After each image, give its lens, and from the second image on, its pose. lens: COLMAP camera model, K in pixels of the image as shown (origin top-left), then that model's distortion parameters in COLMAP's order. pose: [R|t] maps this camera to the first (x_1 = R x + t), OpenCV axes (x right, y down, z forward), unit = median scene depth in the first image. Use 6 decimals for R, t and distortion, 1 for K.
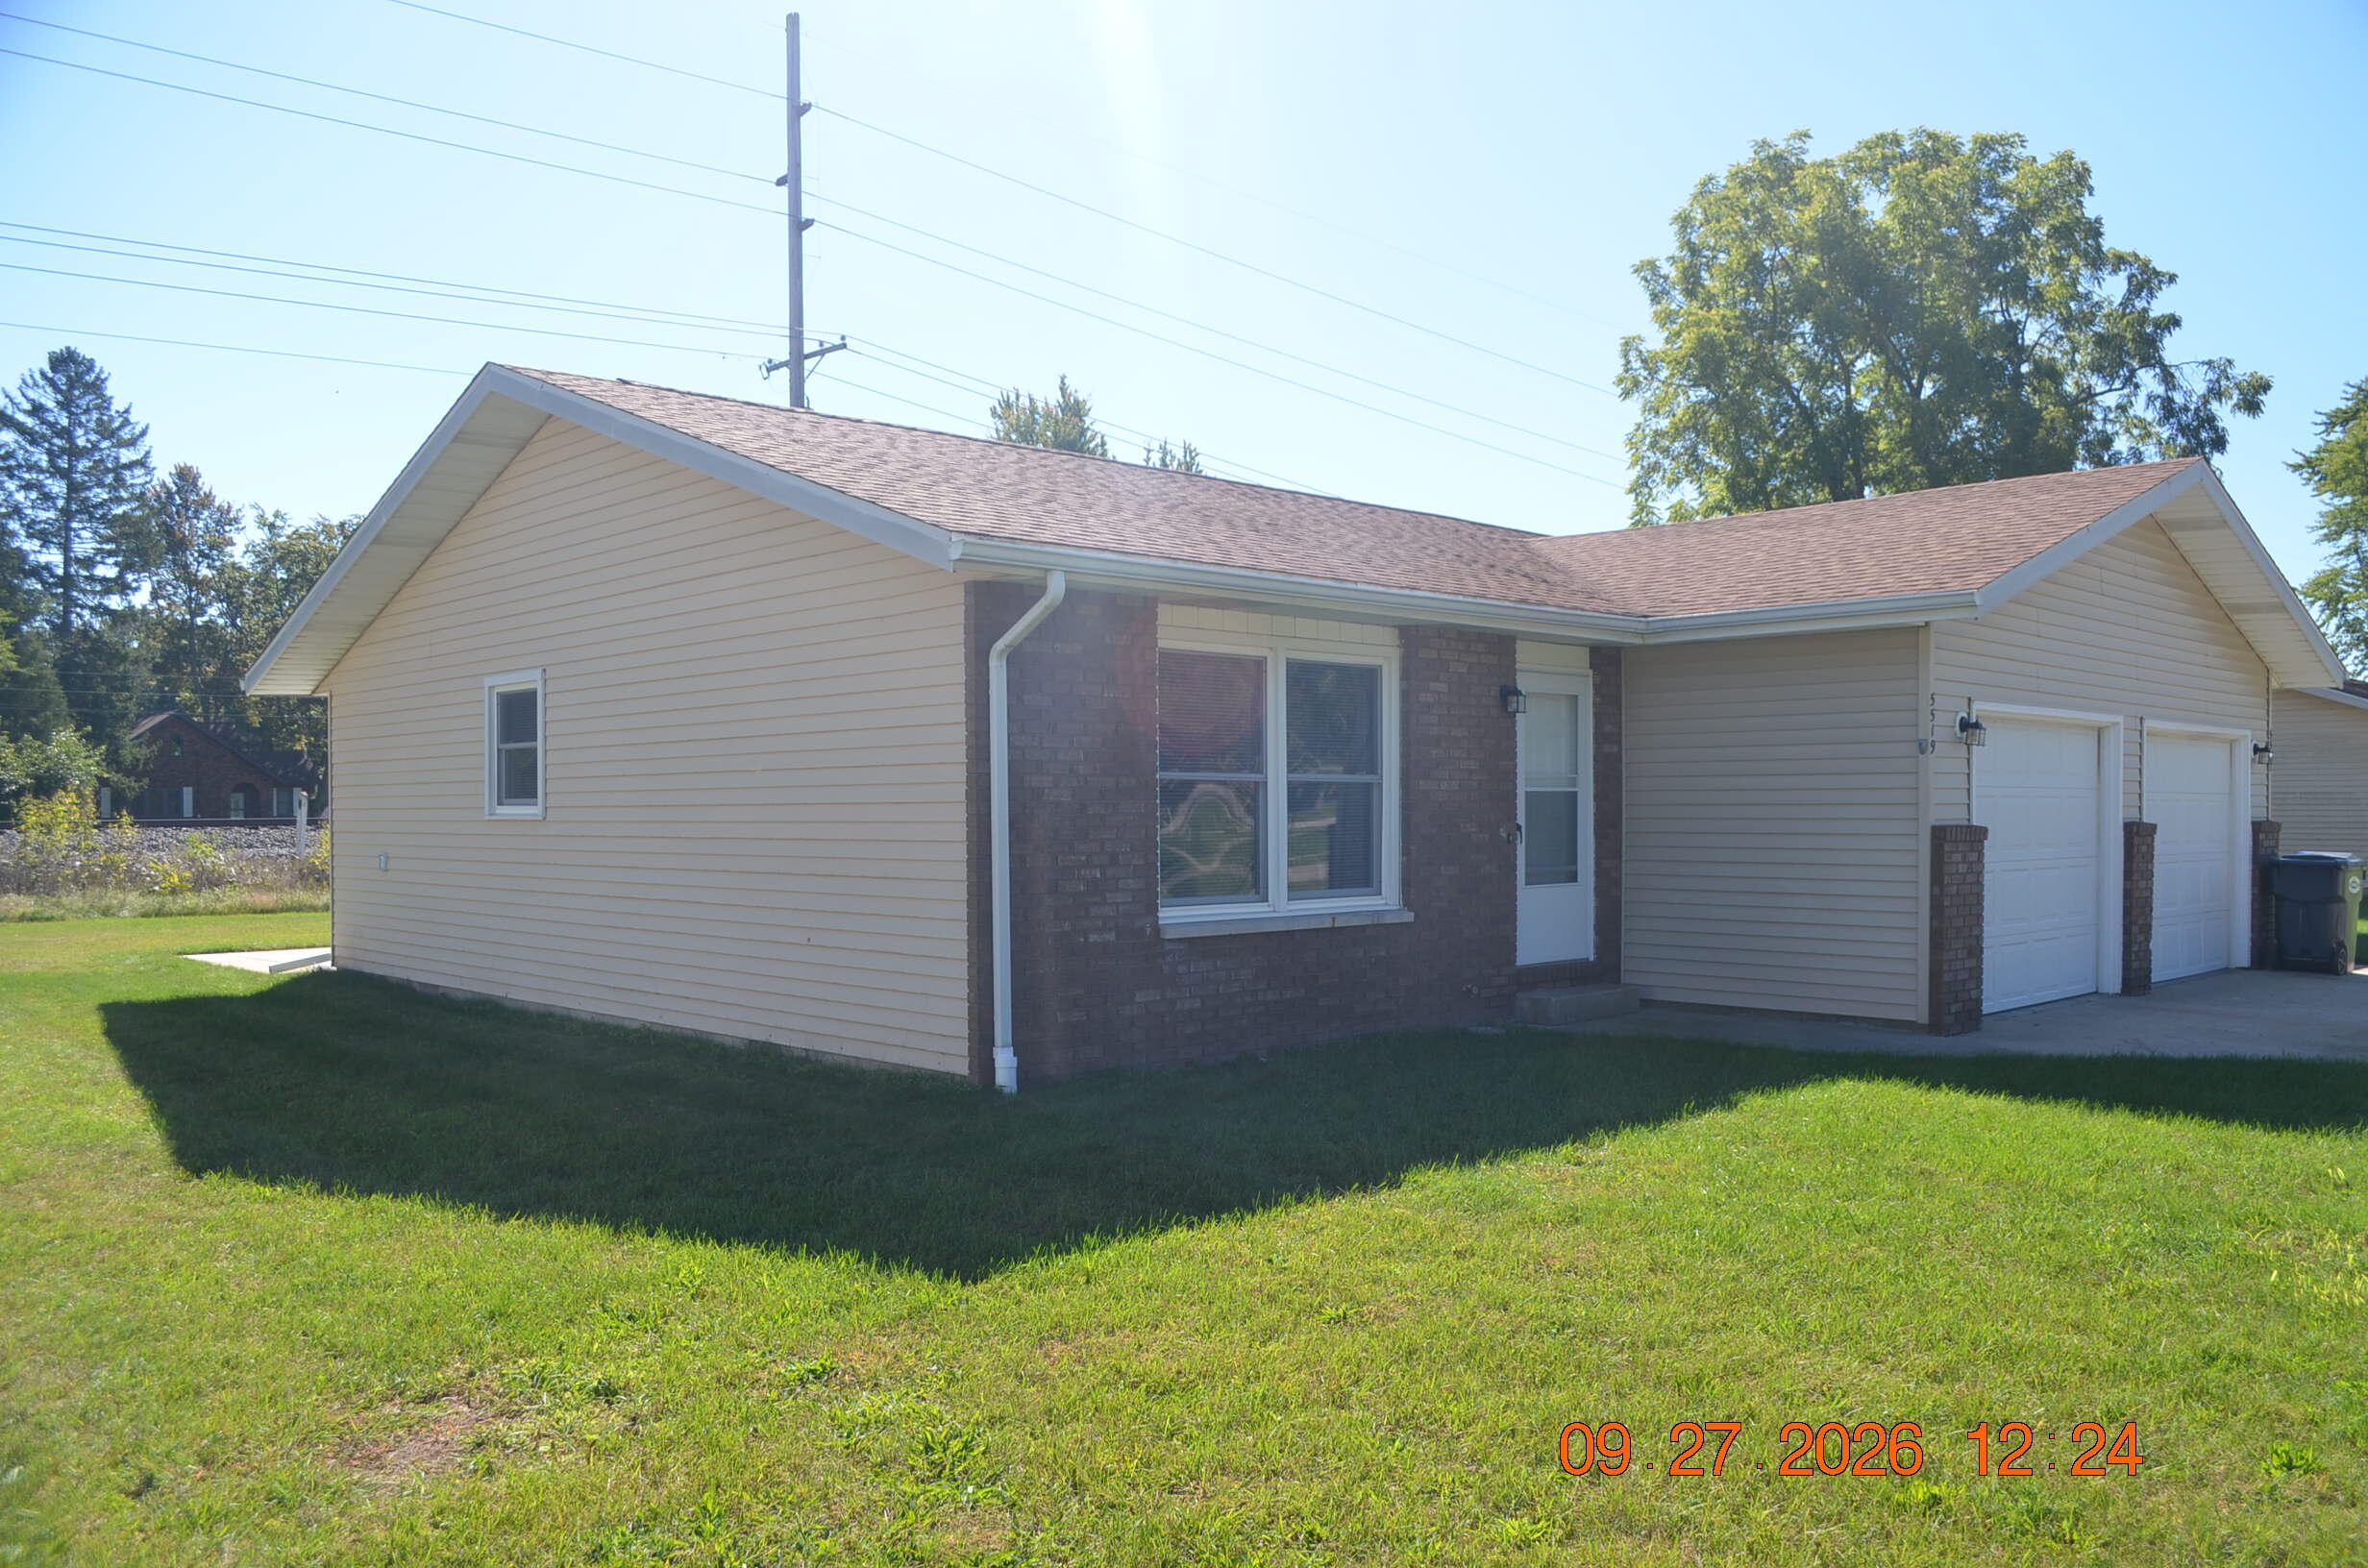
lens RADIAL K [[1849.2, 0, 1112.1], [0, 1849.2, 841.8], [0, 0, 1]] dist [-0.100159, 0.031441]
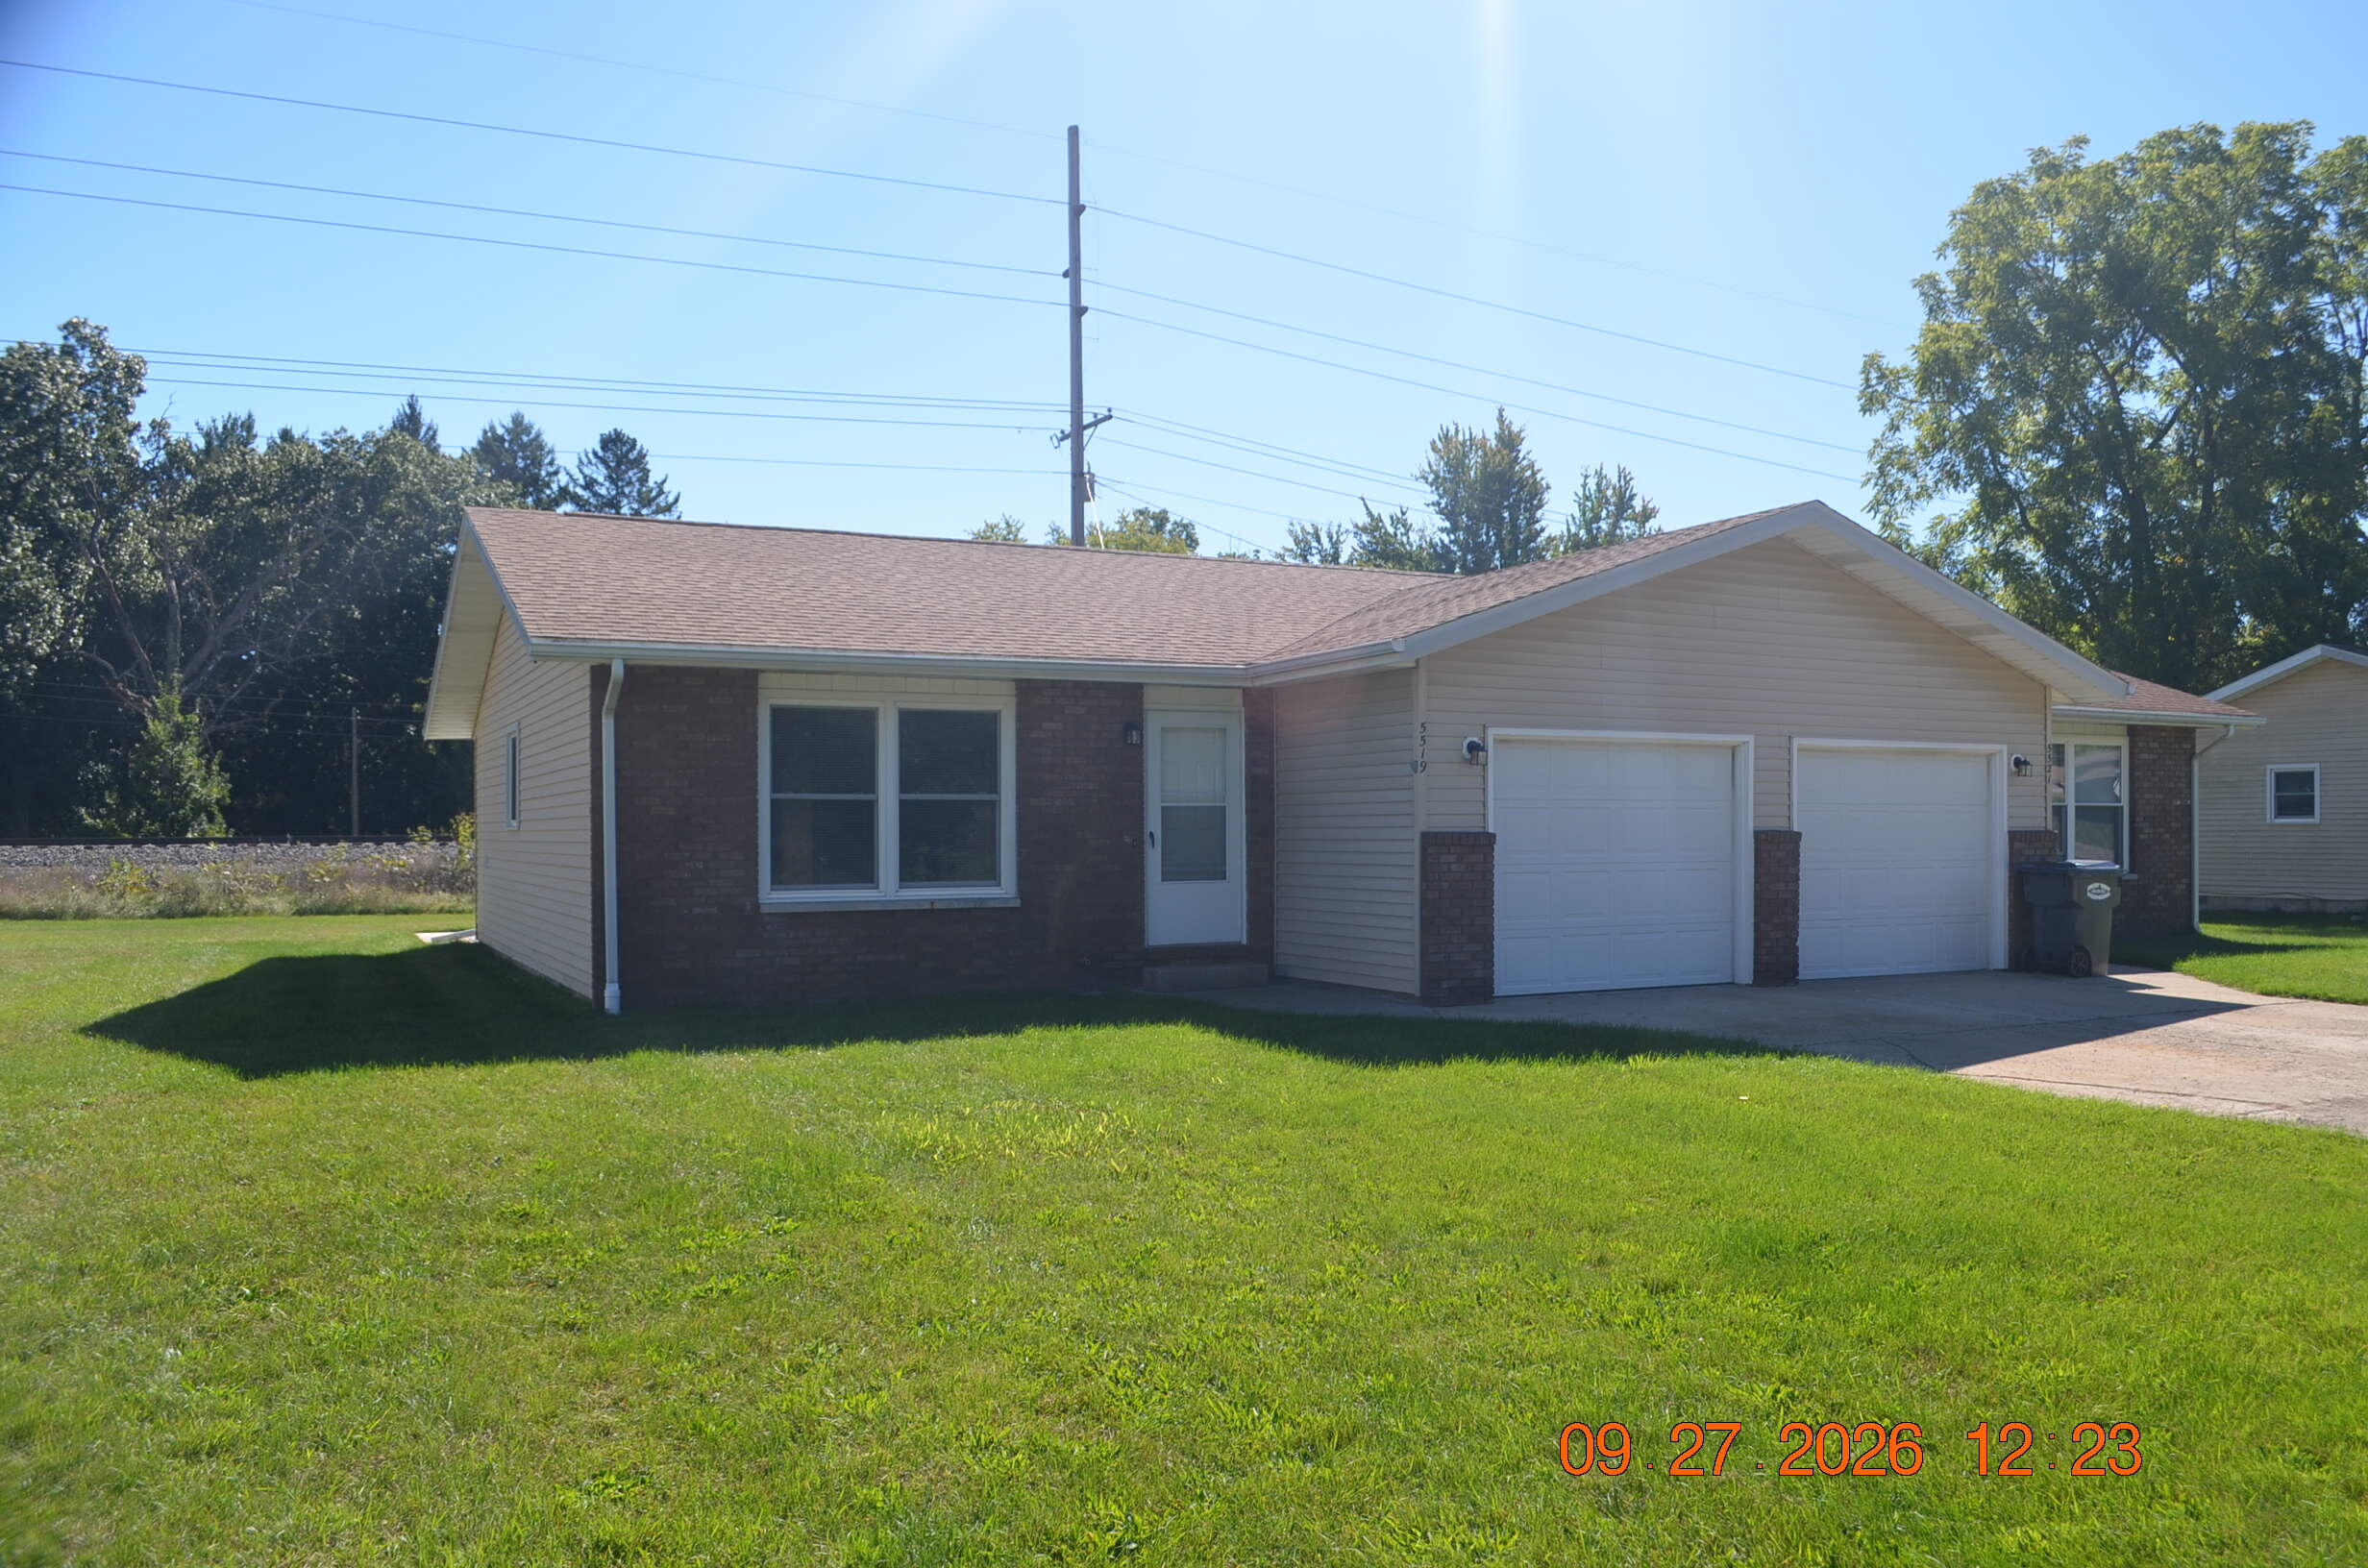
lens RADIAL K [[1849.2, 0, 1183.8], [0, 1849.2, 811.5], [0, 0, 1]] dist [-0.100159, 0.031441]
pose [[0.963460, -0.004620, -0.267811, 0.453679], [-0.003114, 0.999590, -0.028447, 0.009242], [0.267833, 0.028242, 0.963051, -0.164273]]
